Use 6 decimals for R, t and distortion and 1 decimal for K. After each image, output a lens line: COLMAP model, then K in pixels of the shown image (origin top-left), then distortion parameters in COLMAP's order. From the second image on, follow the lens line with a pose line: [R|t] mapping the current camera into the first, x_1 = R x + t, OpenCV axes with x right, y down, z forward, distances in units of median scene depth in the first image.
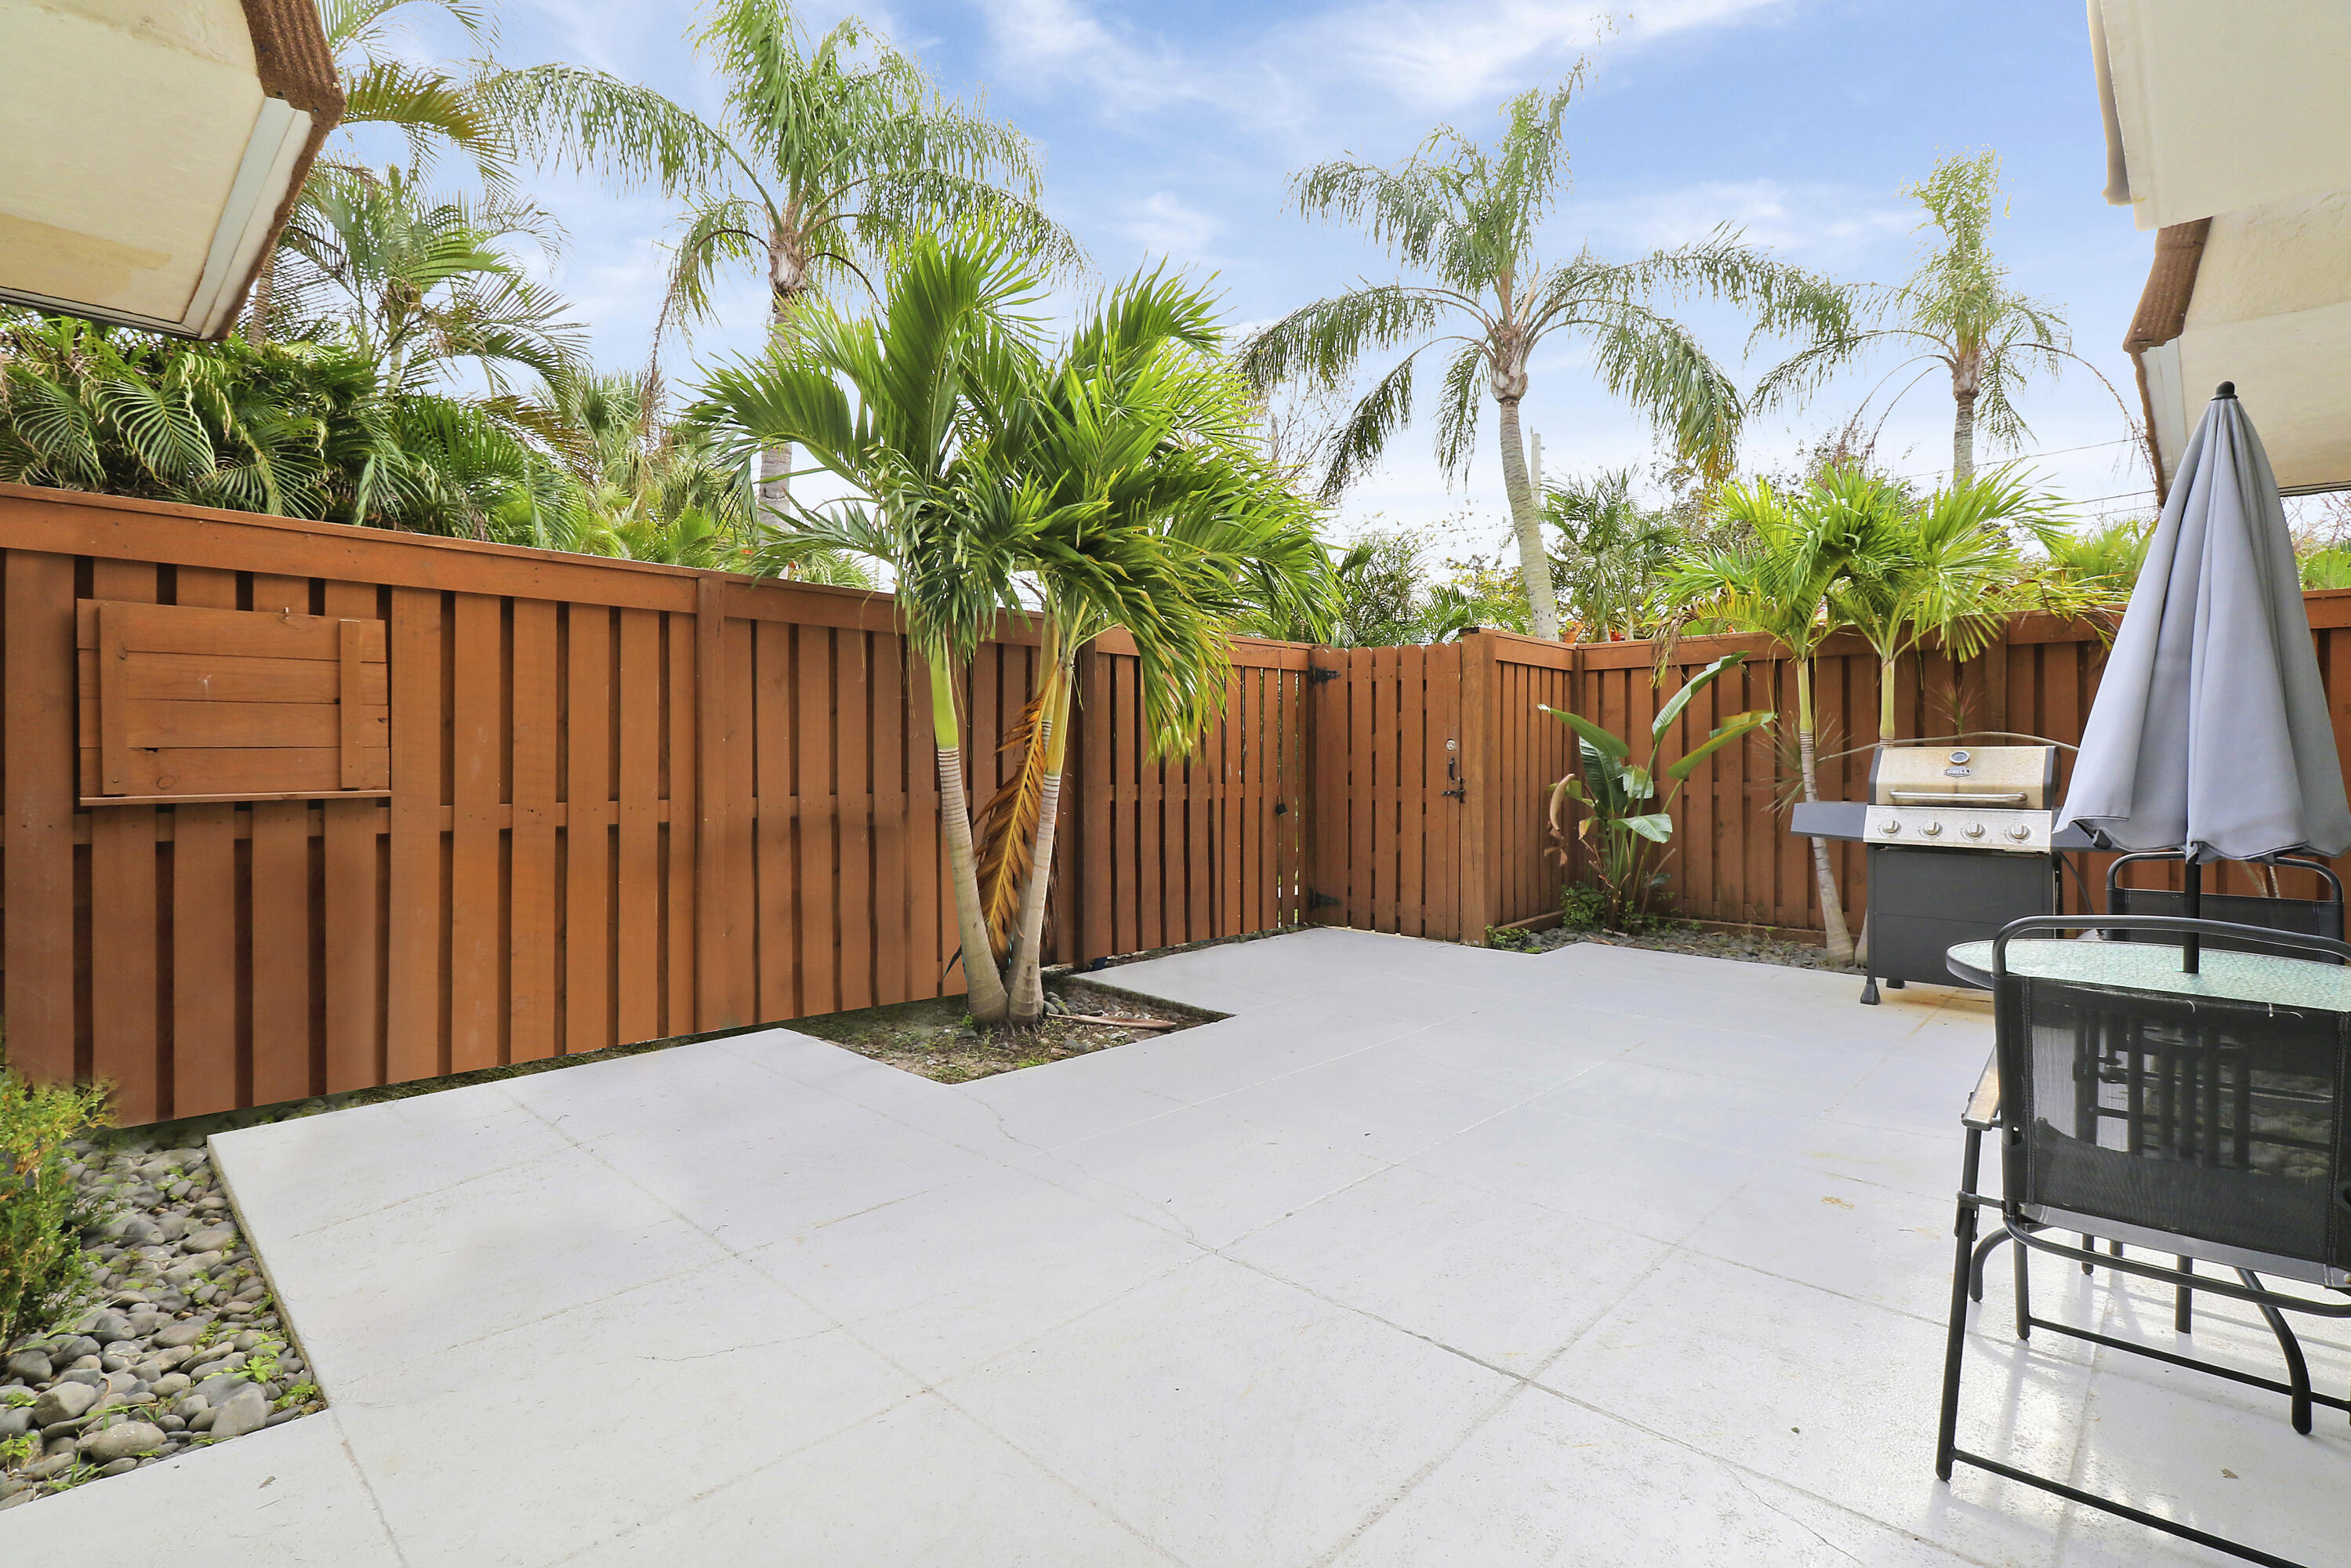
lens RADIAL K [[1115.8, 0, 1163.7], [0, 1115.8, 766.0], [0, 0, 1]] dist [0.020402, -0.011496]
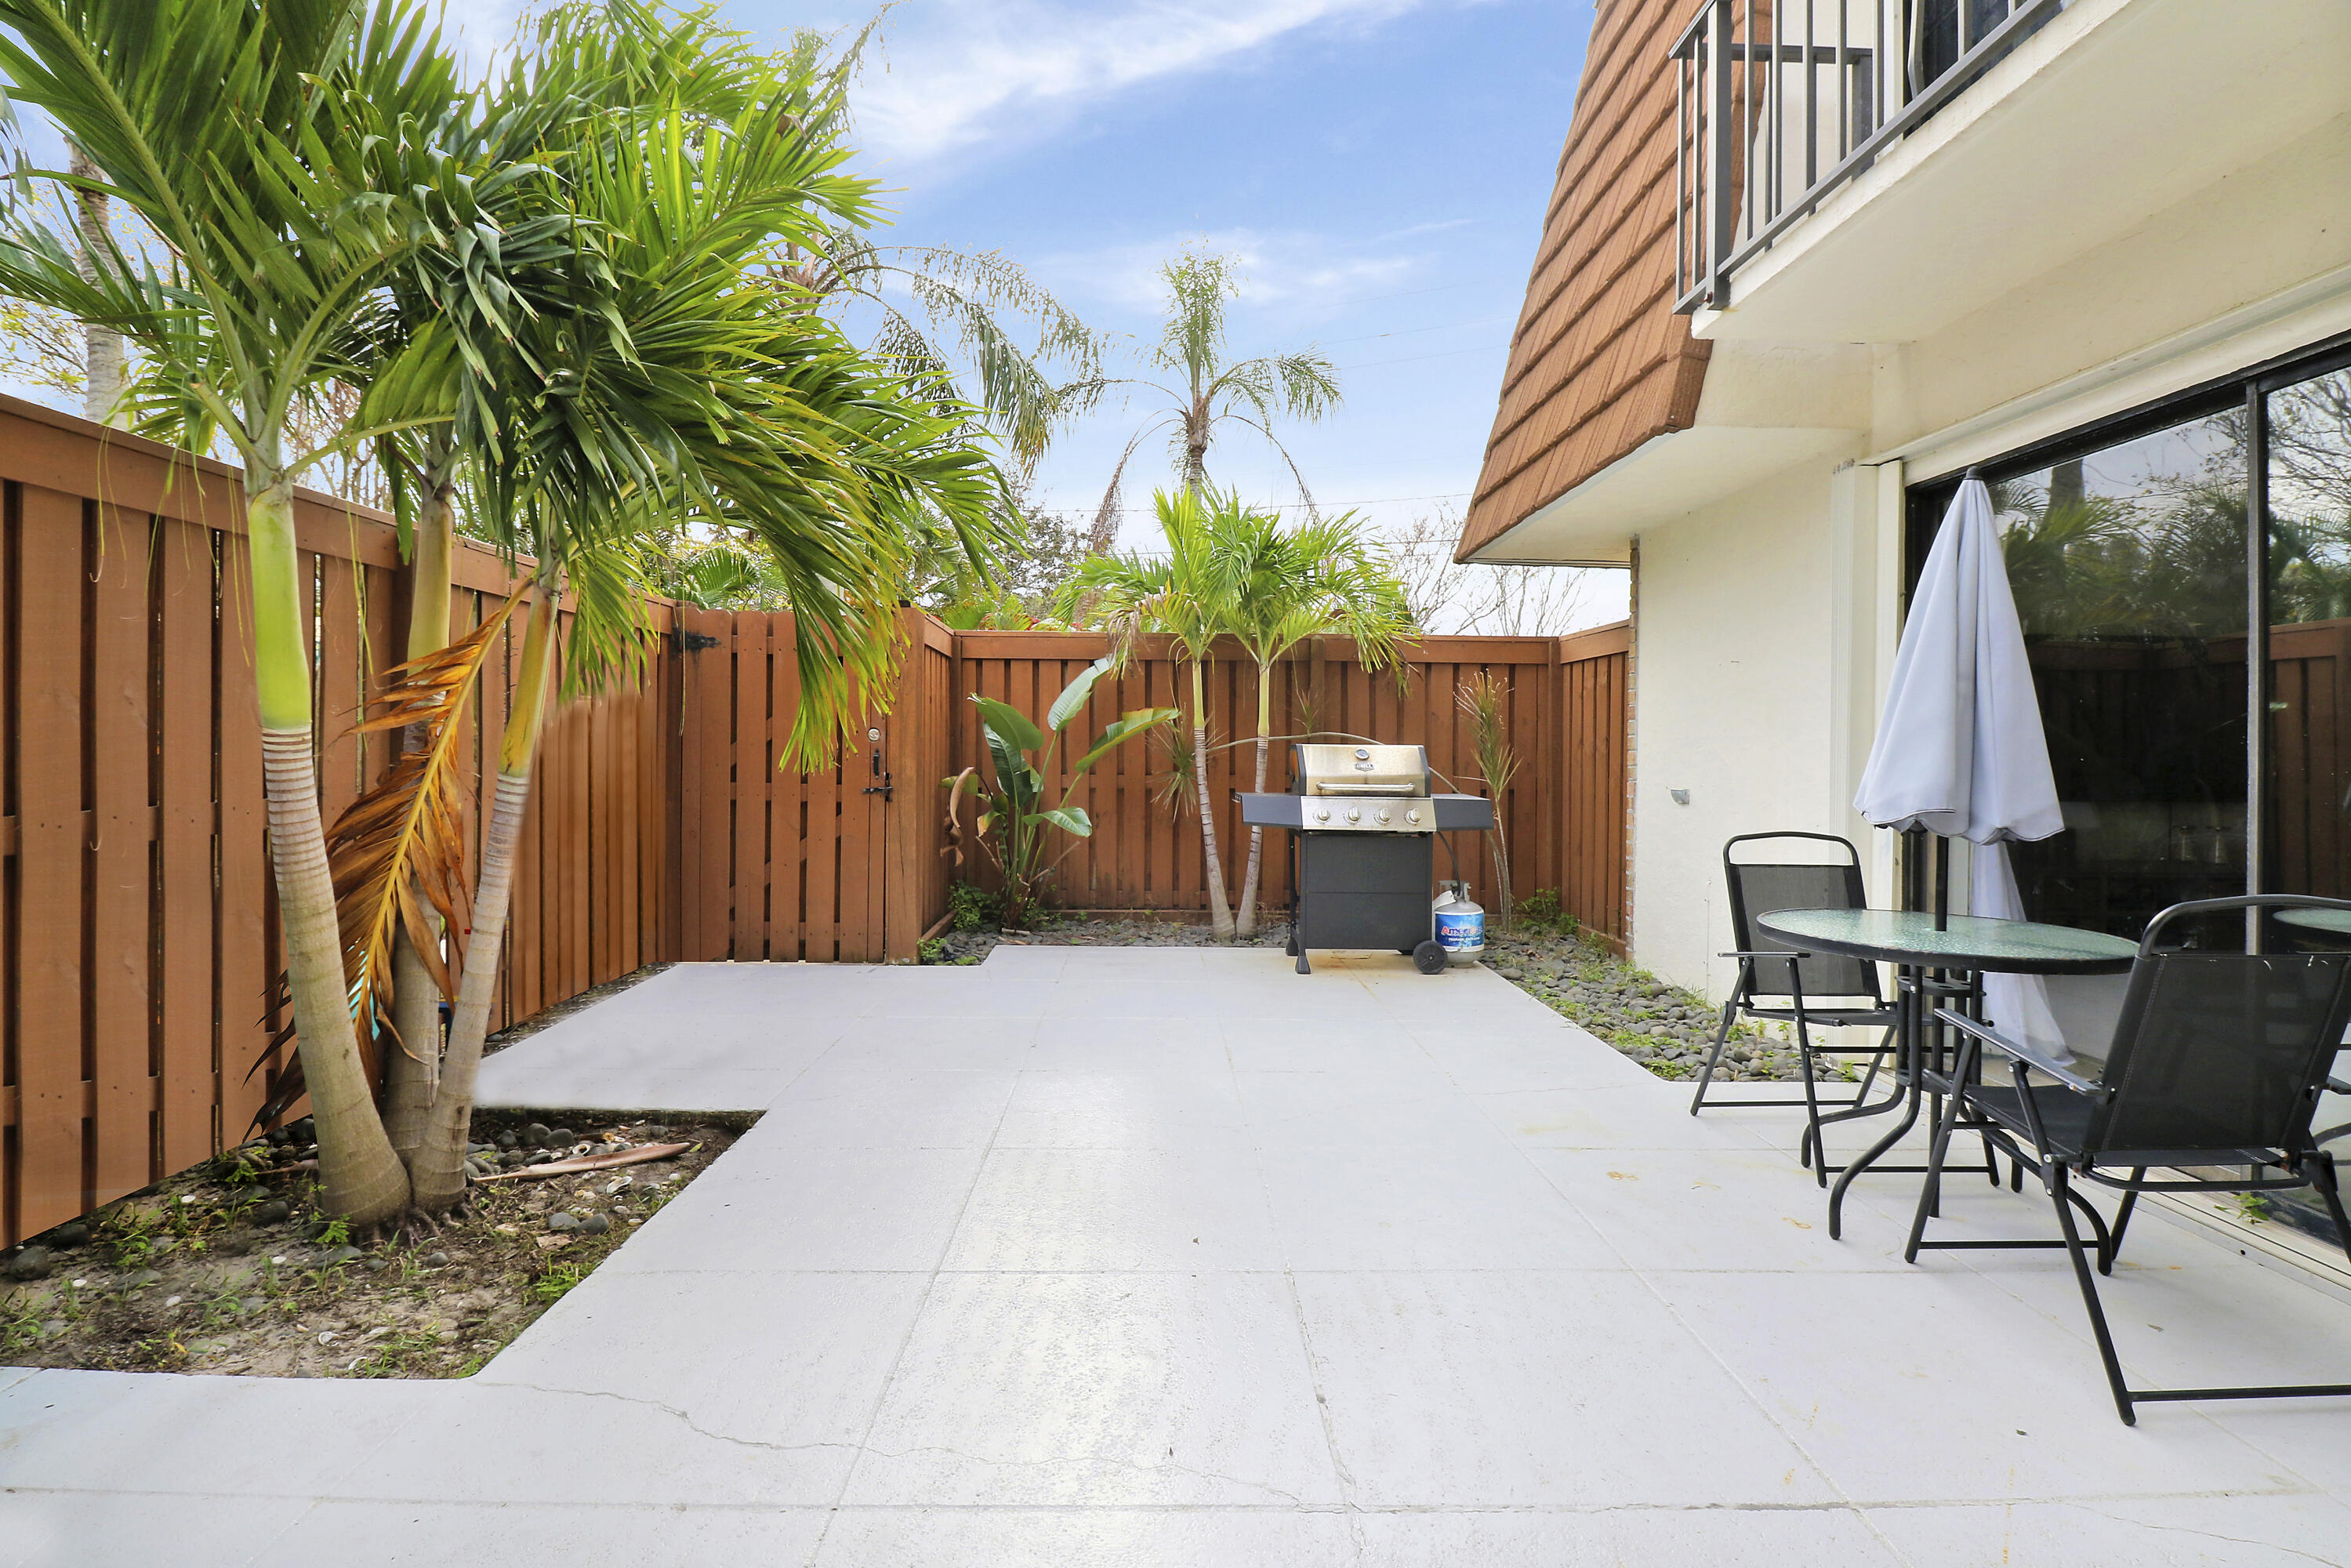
lens RADIAL K [[1115.8, 0, 1174.9], [0, 1115.8, 771.5], [0, 0, 1]] dist [0.020402, -0.011496]
pose [[0.706673, -0.005542, 0.707519, -0.205664], [-0.005233, 0.999901, 0.013059, -0.002951], [-0.707521, -0.012931, 0.706574, 0.250037]]
